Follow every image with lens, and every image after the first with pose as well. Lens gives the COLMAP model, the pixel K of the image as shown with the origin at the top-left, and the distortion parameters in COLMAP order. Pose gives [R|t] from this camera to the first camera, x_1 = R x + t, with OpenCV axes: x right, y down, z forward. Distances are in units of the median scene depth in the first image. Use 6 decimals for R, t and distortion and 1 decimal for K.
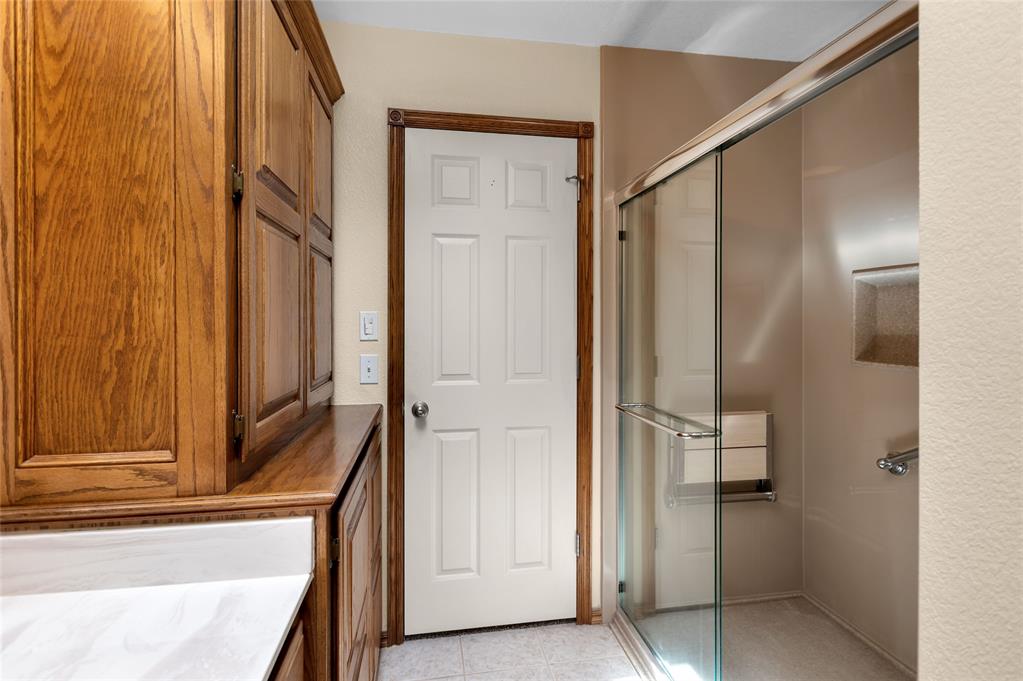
lens RADIAL K [[519.6, 0, 511.1], [0, 519.6, 325.4], [0, 0, 1]] dist [-0.001619, -0.000742]
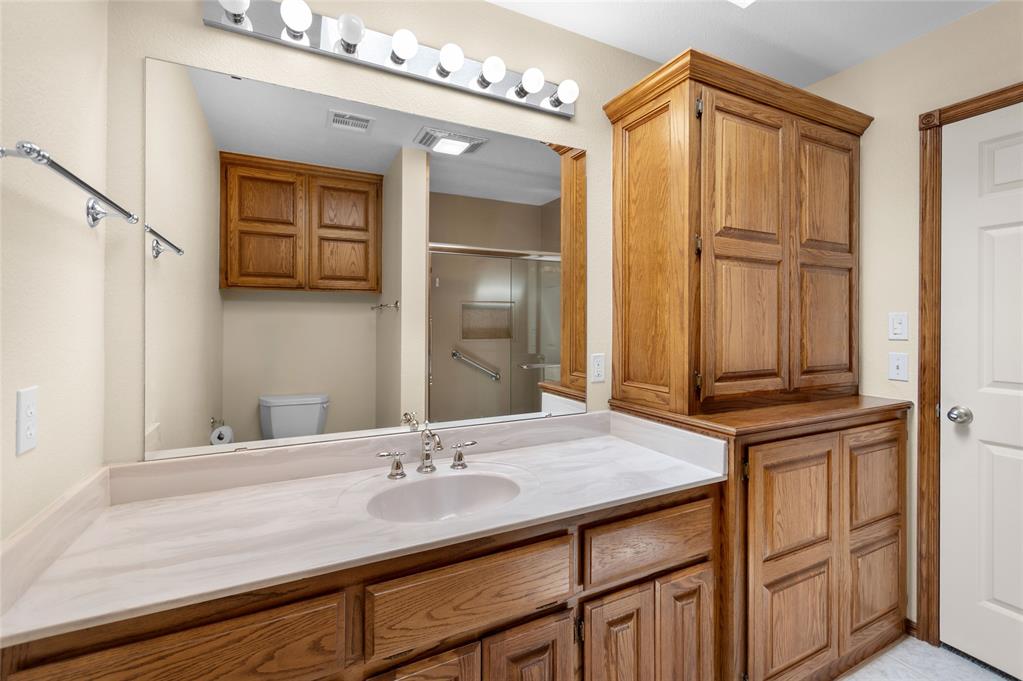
lens RADIAL K [[444.7, 0, 511.7], [0, 444.7, 321.7], [0, 0, 1]] dist [0.000027, -0.000017]
pose [[0.297313, 0.001429, -0.954779, 0.764747], [-0.008428, 0.999964, -0.001128, -0.001208], [0.954743, 0.008382, 0.297314, -0.066512]]
